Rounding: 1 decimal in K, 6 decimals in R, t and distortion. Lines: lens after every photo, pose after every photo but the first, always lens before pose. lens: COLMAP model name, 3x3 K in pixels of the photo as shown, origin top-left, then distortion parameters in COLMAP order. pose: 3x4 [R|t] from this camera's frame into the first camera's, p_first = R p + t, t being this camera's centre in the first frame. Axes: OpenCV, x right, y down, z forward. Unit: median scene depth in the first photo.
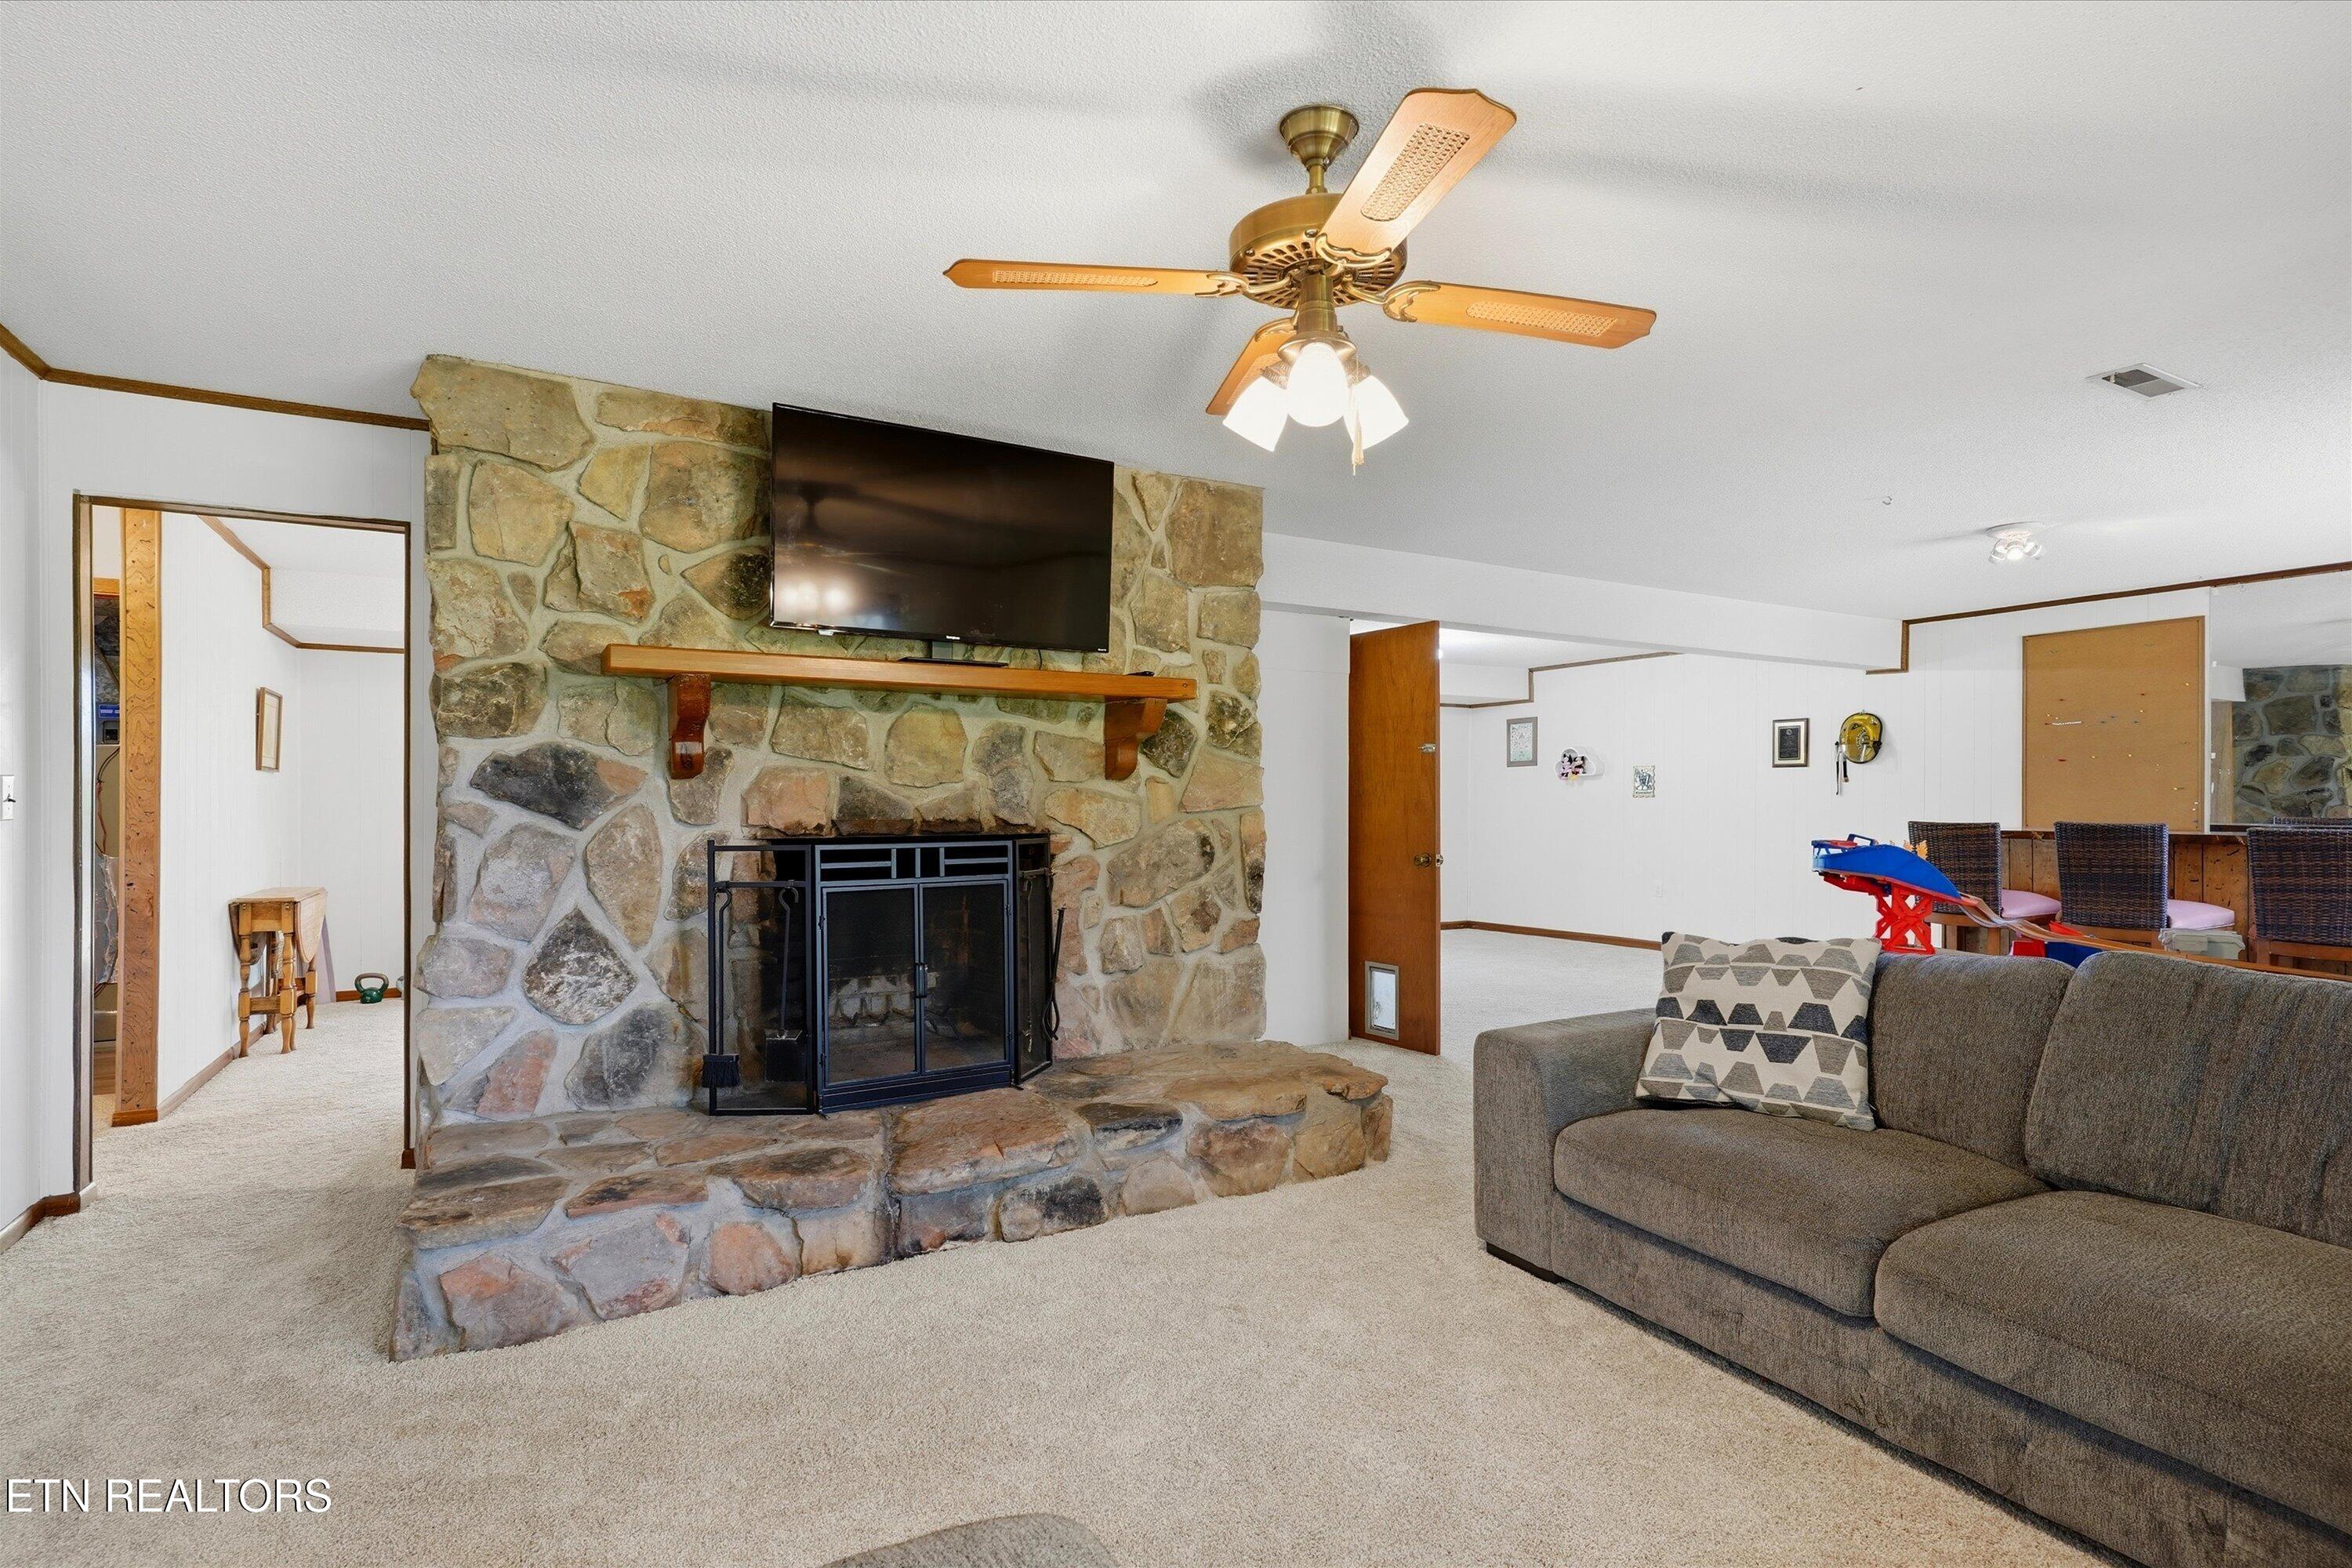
lens RADIAL K [[1155.4, 0, 1161.6], [0, 1155.4, 803.8], [0, 0, 1]] dist [-0.005959, 0.003326]
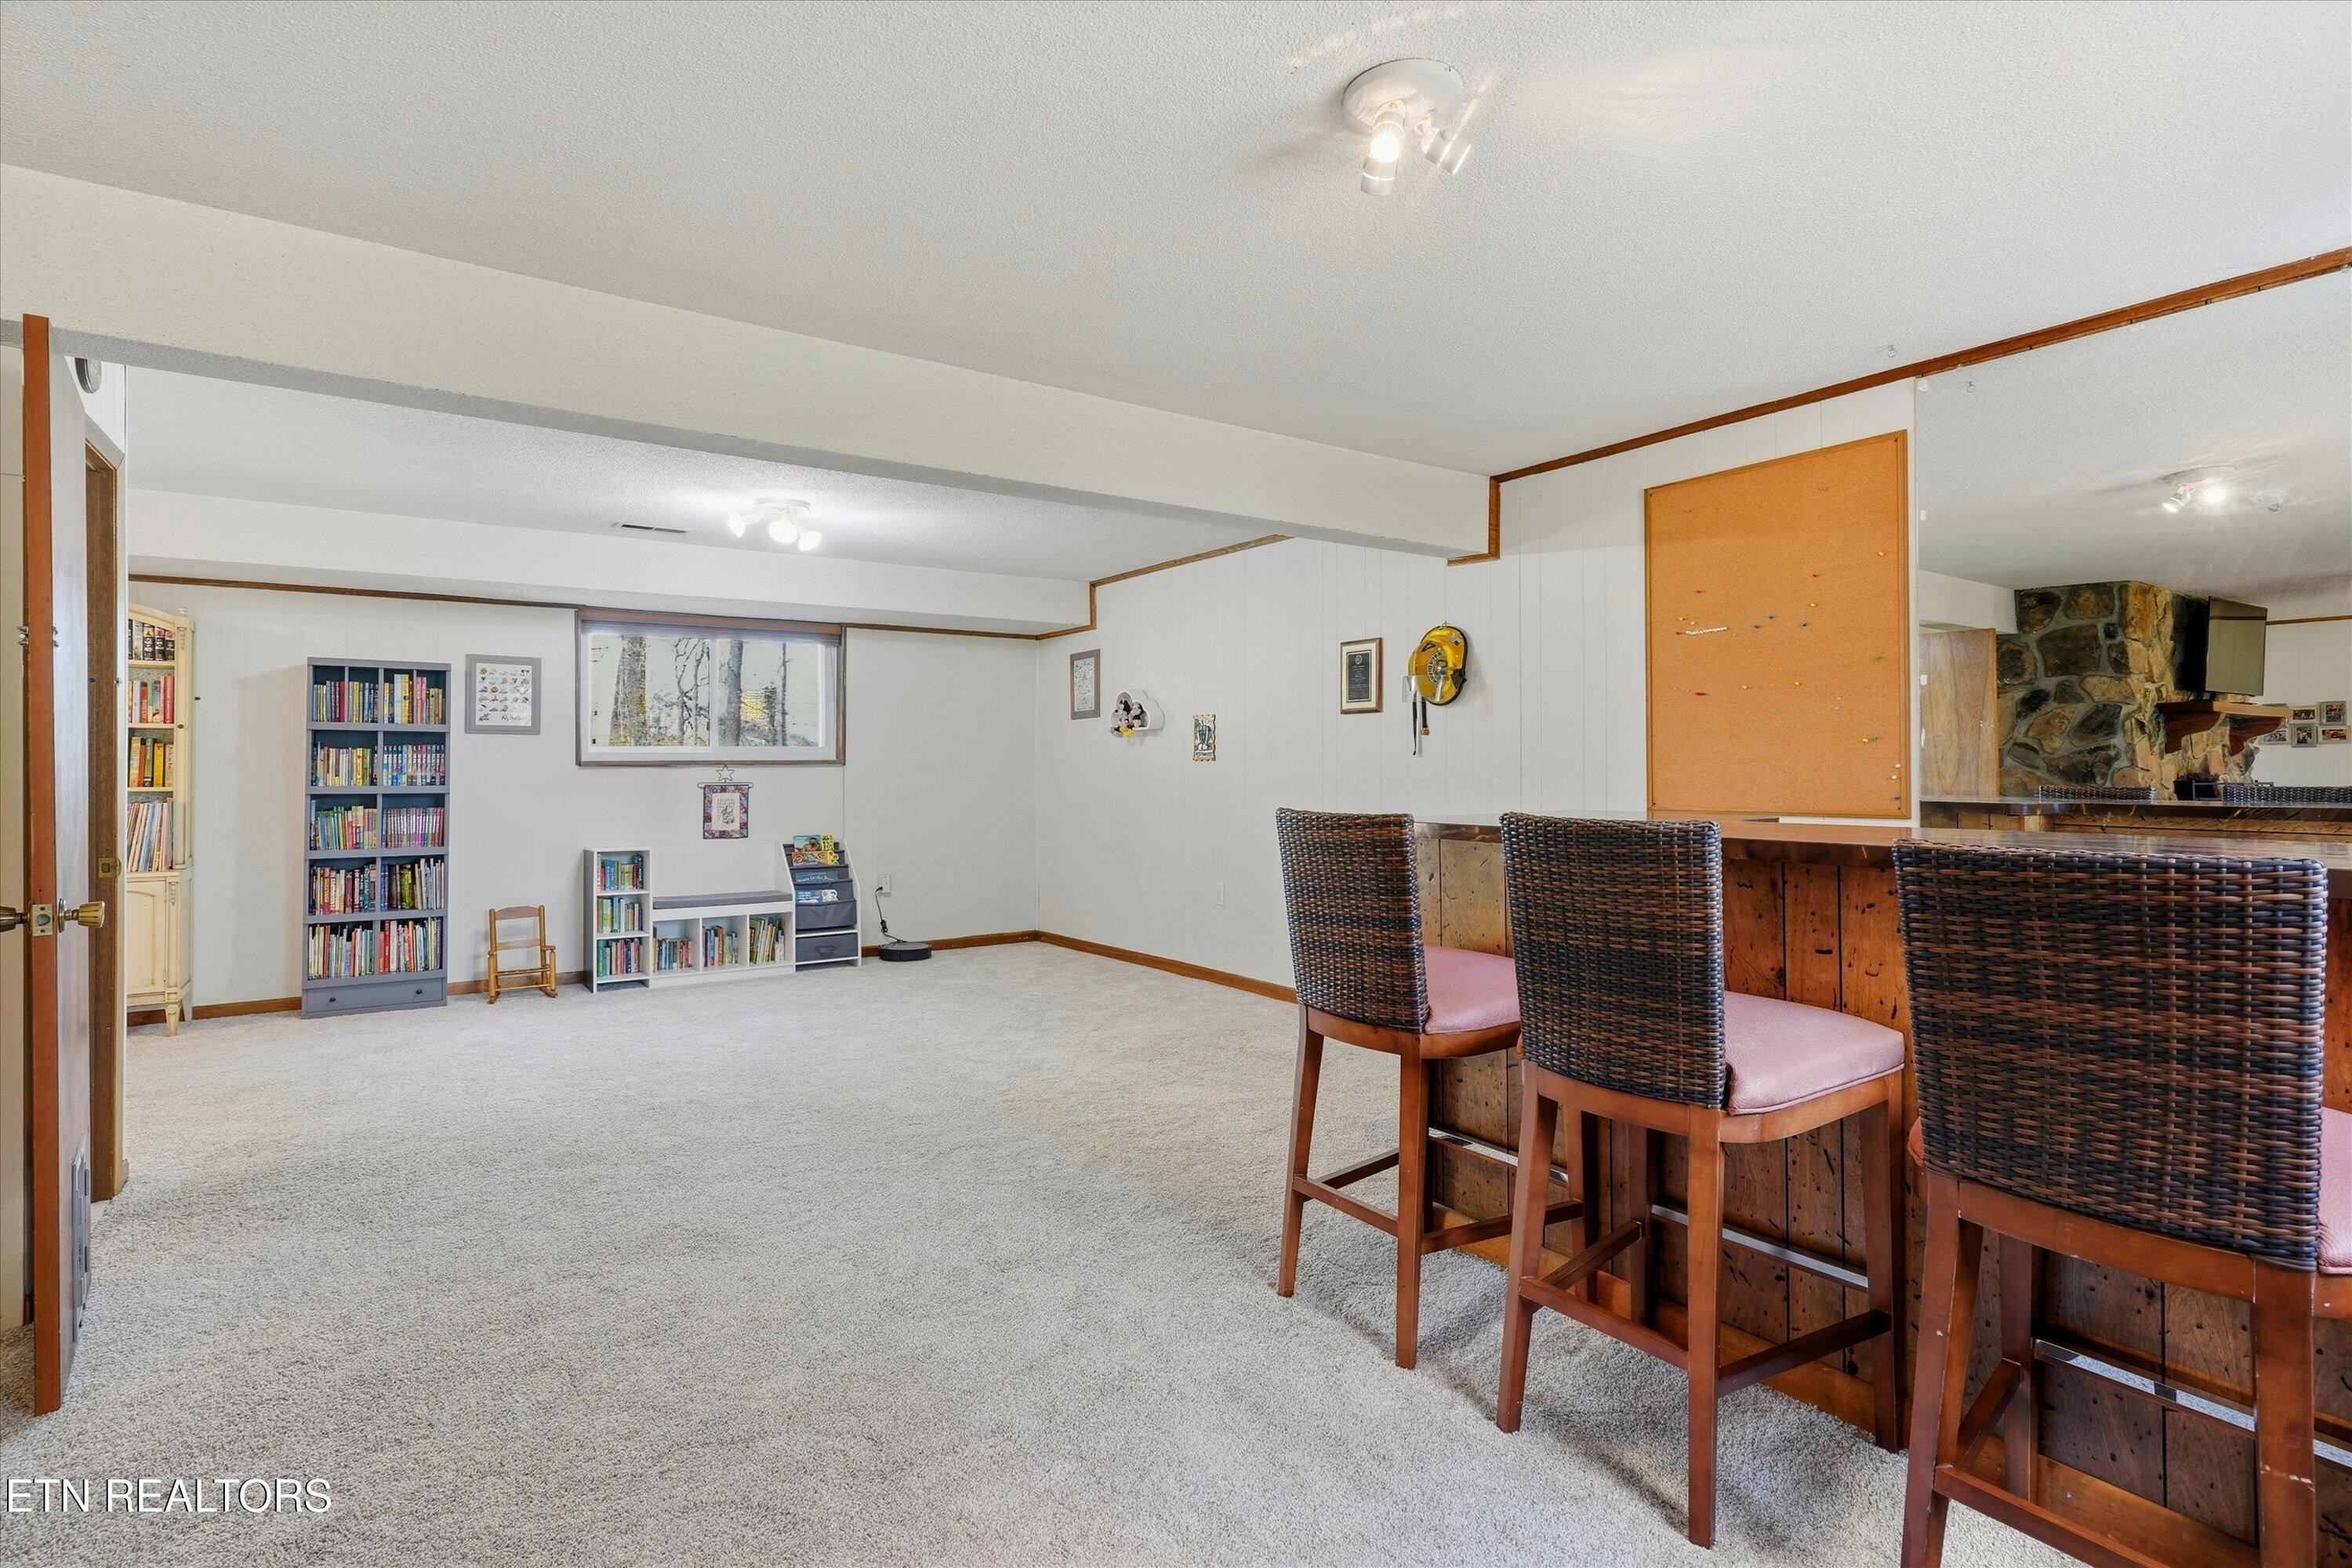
lens RADIAL K [[1155.4, 0, 1155.2], [0, 1155.4, 757.8], [0, 0, 1]] dist [-0.005959, 0.003326]
pose [[0.995330, -0.004230, 0.096441, 0.369351], [0.005309, 0.999926, -0.010936, -0.000137], [-0.096387, 0.011397, 0.995279, 0.364271]]
